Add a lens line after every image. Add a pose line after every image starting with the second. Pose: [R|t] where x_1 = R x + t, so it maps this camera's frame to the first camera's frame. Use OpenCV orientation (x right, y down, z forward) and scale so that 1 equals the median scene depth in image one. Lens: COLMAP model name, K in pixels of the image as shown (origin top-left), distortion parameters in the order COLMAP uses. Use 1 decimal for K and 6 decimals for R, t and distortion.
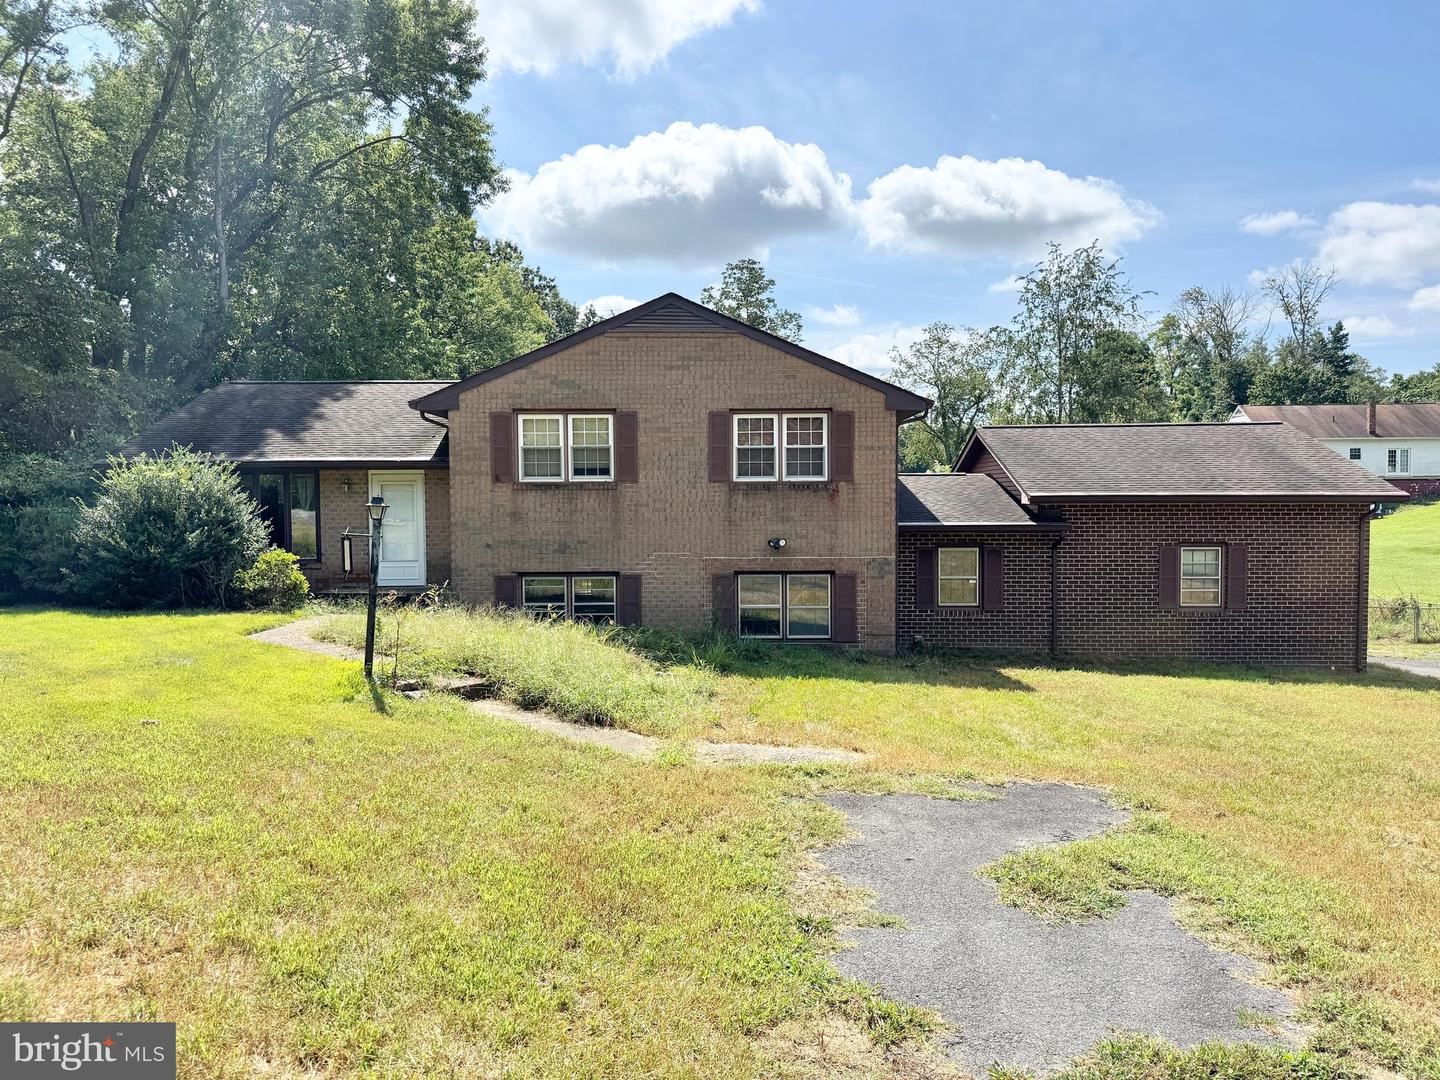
lens RADIAL K [[1038.6, 0, 714.3], [0, 1038.6, 532.0], [0, 0, 1]] dist [0.013534, -0.007206]
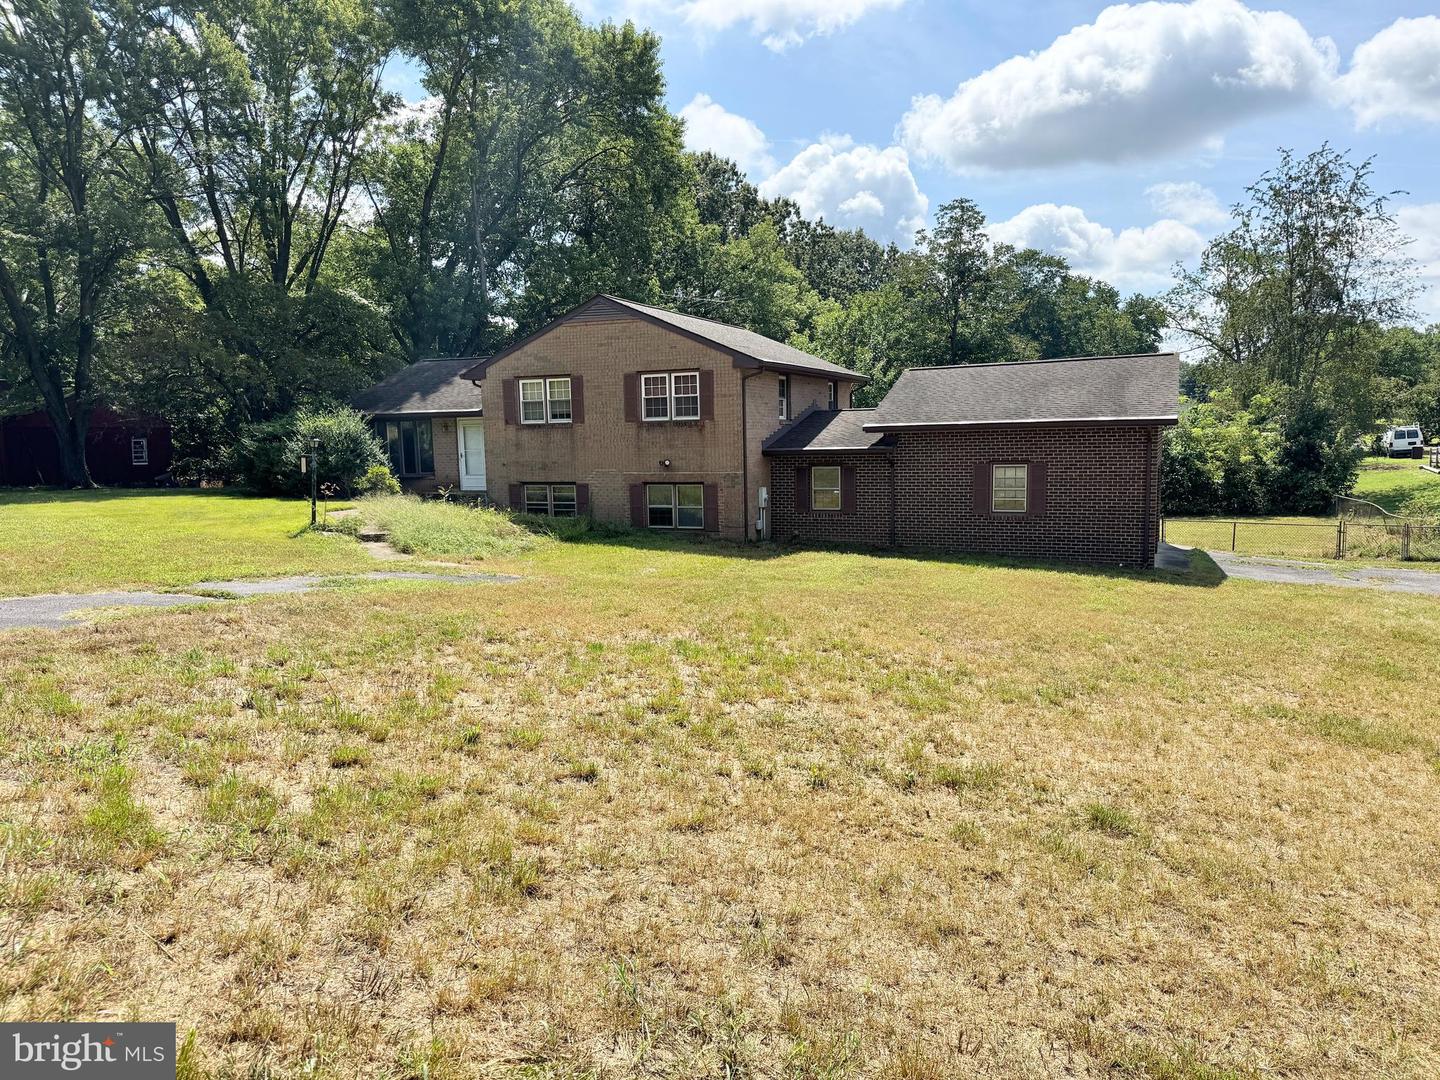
lens RADIAL K [[1038.6, 0, 728.3], [0, 1038.6, 543.2], [0, 0, 1]] dist [0.013534, -0.007206]
pose [[0.923234, 0.024985, -0.383425, 0.699967], [0.003925, 0.997218, 0.074432, 0.015127], [0.384218, -0.070223, 0.920568, -0.321619]]
